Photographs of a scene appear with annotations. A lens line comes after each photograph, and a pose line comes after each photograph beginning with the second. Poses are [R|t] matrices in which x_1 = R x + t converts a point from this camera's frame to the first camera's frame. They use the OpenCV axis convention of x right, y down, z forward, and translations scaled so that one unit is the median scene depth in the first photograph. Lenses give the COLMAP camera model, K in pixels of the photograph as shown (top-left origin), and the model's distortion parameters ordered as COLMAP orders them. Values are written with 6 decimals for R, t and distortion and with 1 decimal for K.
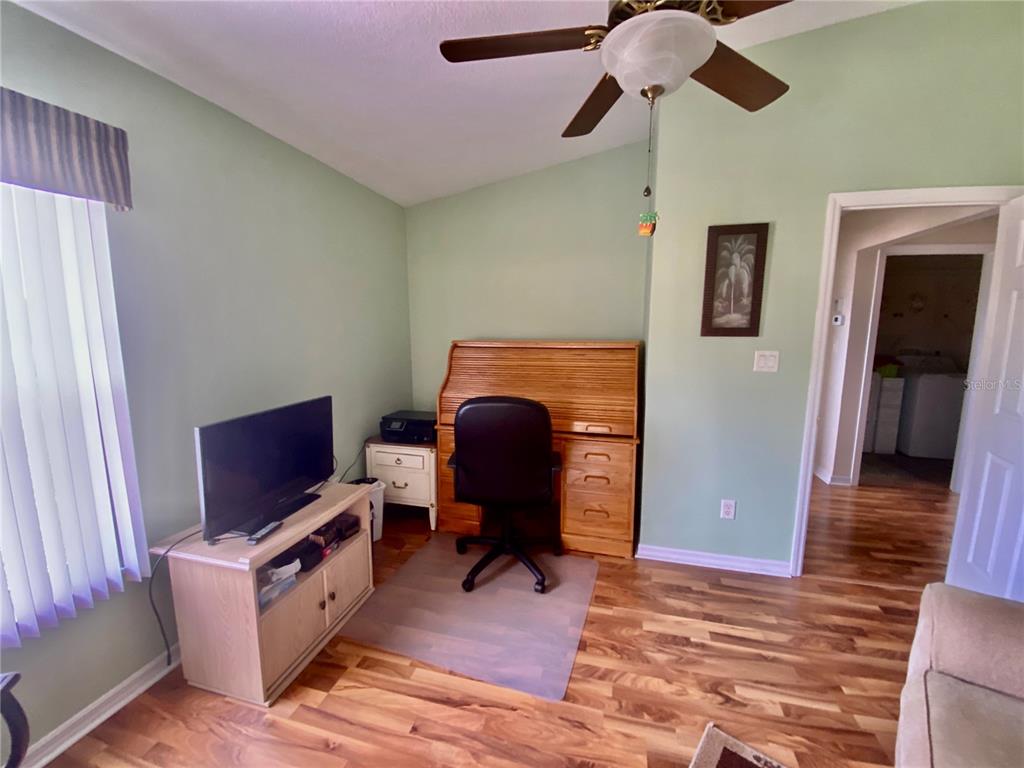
lens RADIAL K [[410.9, 0, 508.1], [0, 410.9, 384.8], [0, 0, 1]] dist [0.027863, -0.023744]
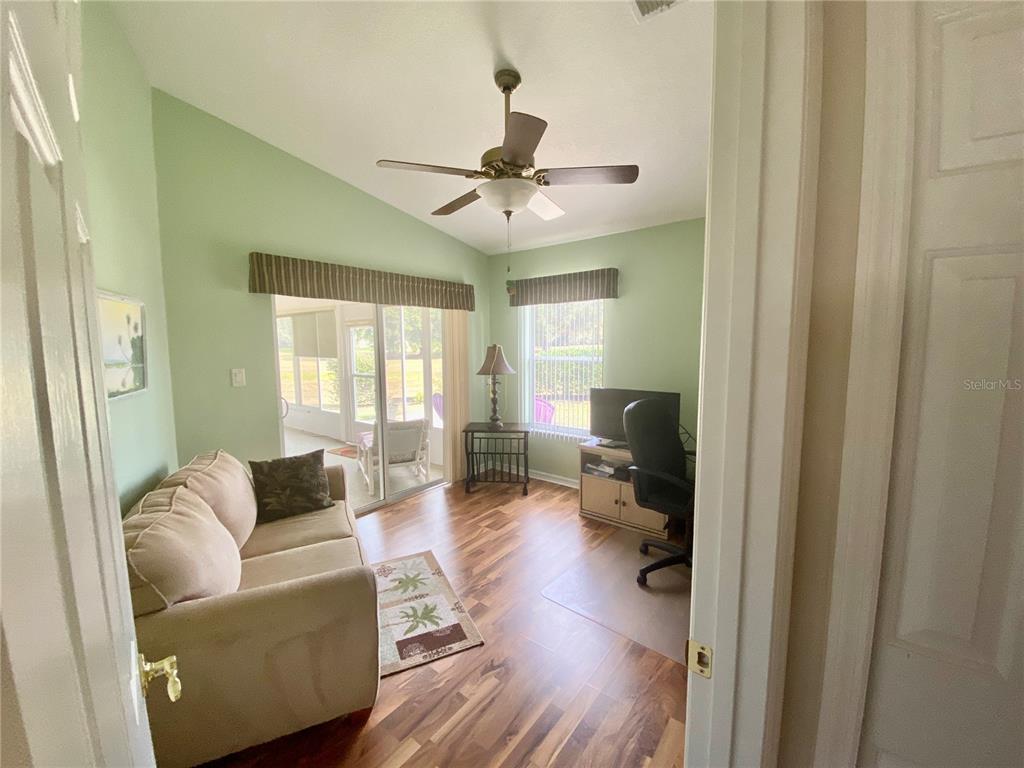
lens RADIAL K [[410.9, 0, 508.1], [0, 410.9, 384.8], [0, 0, 1]] dist [0.027863, -0.023744]
pose [[-0.401589, 0.091439, -0.911244, 1.509916], [-0.121403, 0.980907, 0.151932, -0.200411], [0.907738, 0.171642, -0.382820, 1.356928]]
